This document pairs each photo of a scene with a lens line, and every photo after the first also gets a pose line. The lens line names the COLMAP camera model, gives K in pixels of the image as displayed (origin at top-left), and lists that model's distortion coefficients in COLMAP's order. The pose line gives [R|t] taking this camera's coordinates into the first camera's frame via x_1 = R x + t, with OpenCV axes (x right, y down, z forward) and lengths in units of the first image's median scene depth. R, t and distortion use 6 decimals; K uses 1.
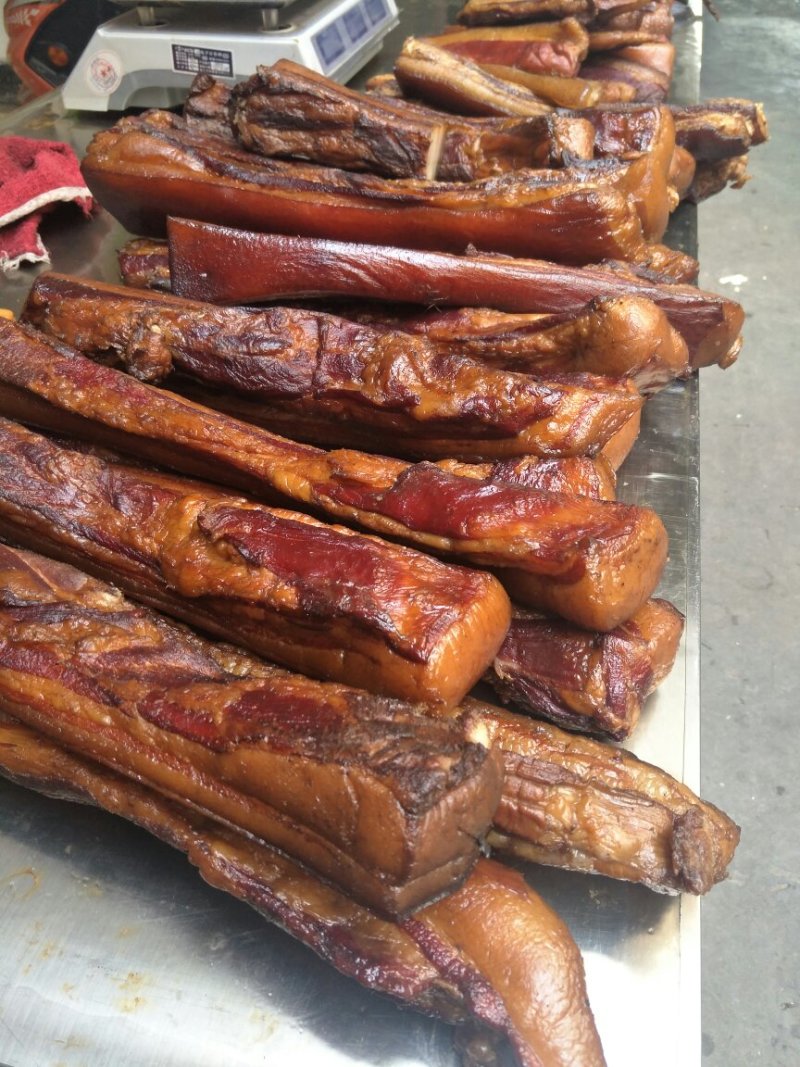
lens RADIAL K [[873.4, 0, 396.8], [0, 873.4, 533.1], [0, 0, 1]] dist [-0.001675, -0.001533]
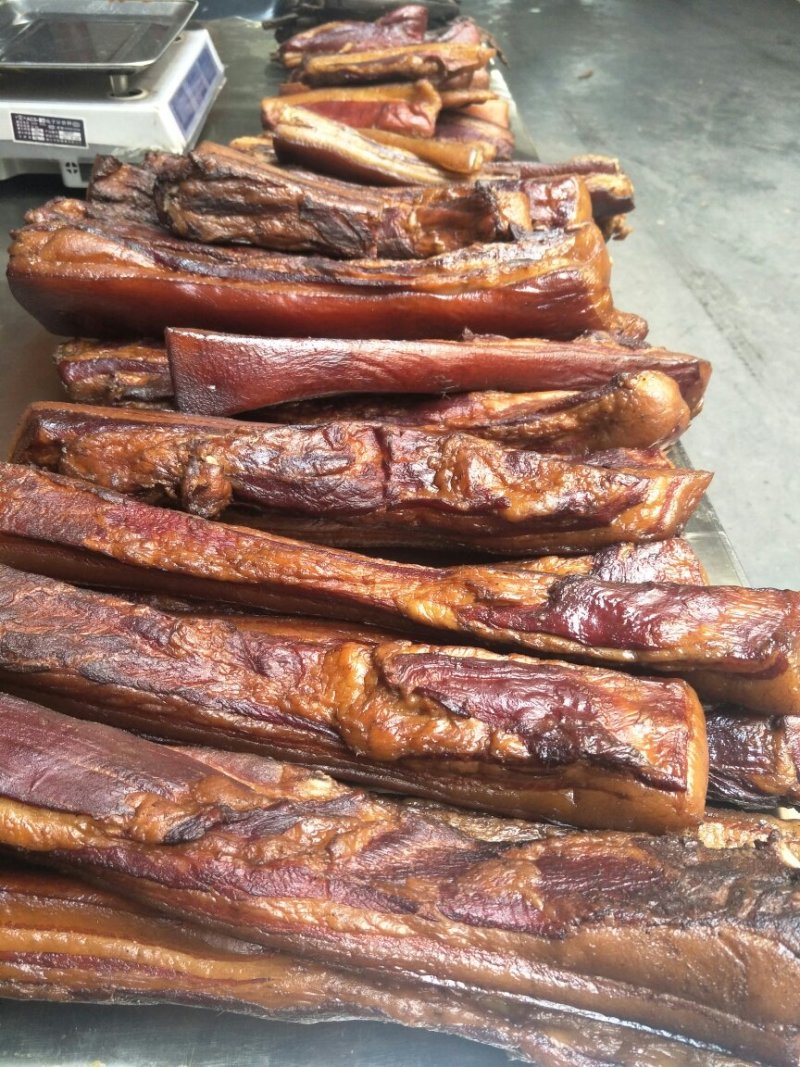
lens RADIAL K [[873.4, 0, 397.9], [0, 873.4, 535.9], [0, 0, 1]] dist [-0.001675, -0.001533]
pose [[0.956251, -0.144260, 0.254504, -0.331721], [0.149452, 0.988768, -0.001076, -0.124447], [-0.251491, 0.039065, 0.967071, 0.070567]]
